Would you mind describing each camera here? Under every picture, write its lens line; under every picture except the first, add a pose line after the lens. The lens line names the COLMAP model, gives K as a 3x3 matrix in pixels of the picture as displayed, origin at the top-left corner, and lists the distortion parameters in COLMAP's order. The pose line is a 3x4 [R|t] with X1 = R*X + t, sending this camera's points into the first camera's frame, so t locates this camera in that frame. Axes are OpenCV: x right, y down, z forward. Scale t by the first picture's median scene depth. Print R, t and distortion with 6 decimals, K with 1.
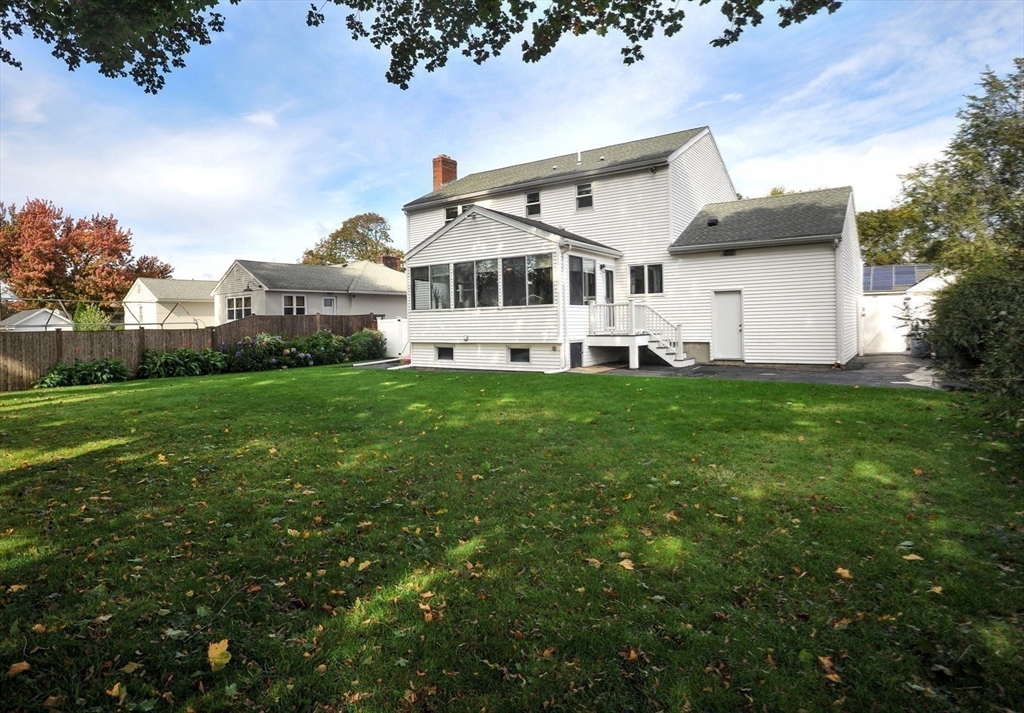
lens RADIAL K [[535.6, 0, 542.0], [0, 535.6, 353.3], [0, 0, 1]] dist [-0.049921, 0.000749]
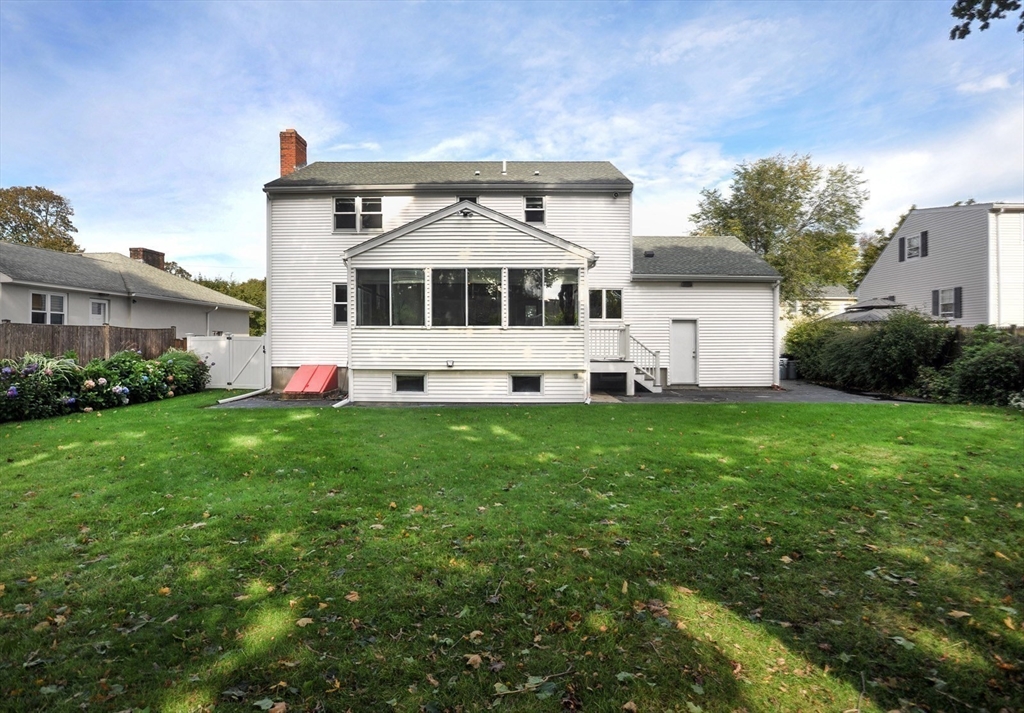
lens RADIAL K [[520.1, 0, 531.7], [0, 520.1, 356.6], [0, 0, 1]] dist [-0.046760, 0.013798]
pose [[0.846402, 0.008884, 0.532470, -0.433060], [0.011492, 0.999323, -0.034940, -0.010176], [-0.532420, 0.035692, 0.845727, 0.271731]]
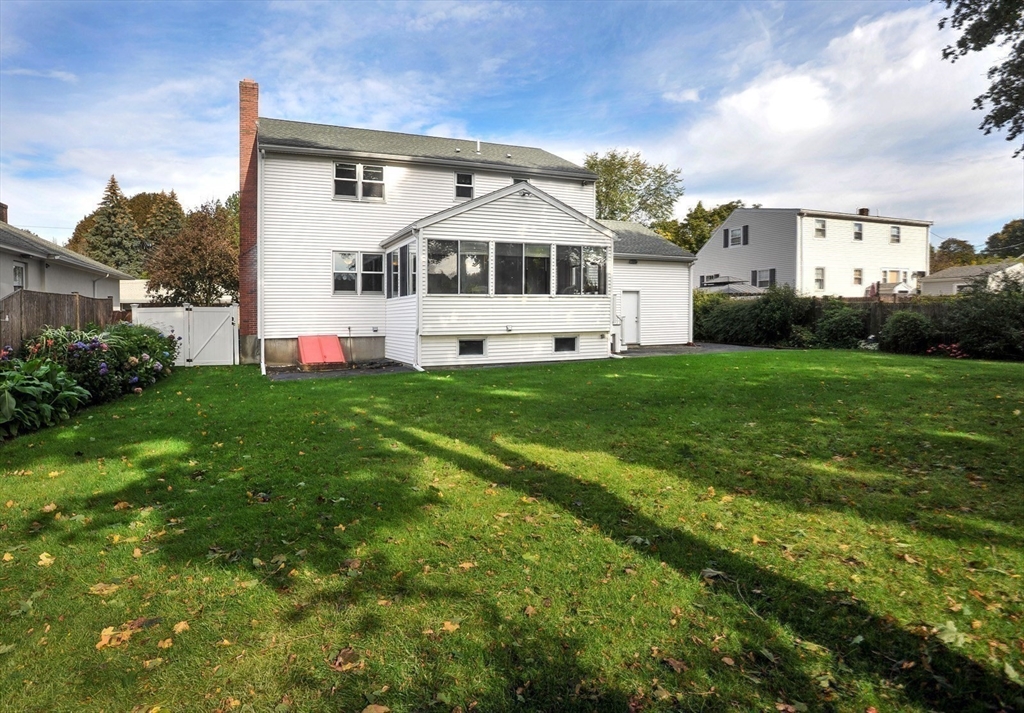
lens RADIAL K [[518.5, 0, 495.8], [0, 518.5, 356.9], [0, 0, 1]] dist [-0.048658, 0.013589]
pose [[0.595204, -0.048331, 0.802120, -0.817040], [0.044632, 0.998637, 0.027053, -0.004741], [-0.802335, 0.019698, 0.596550, 0.484331]]
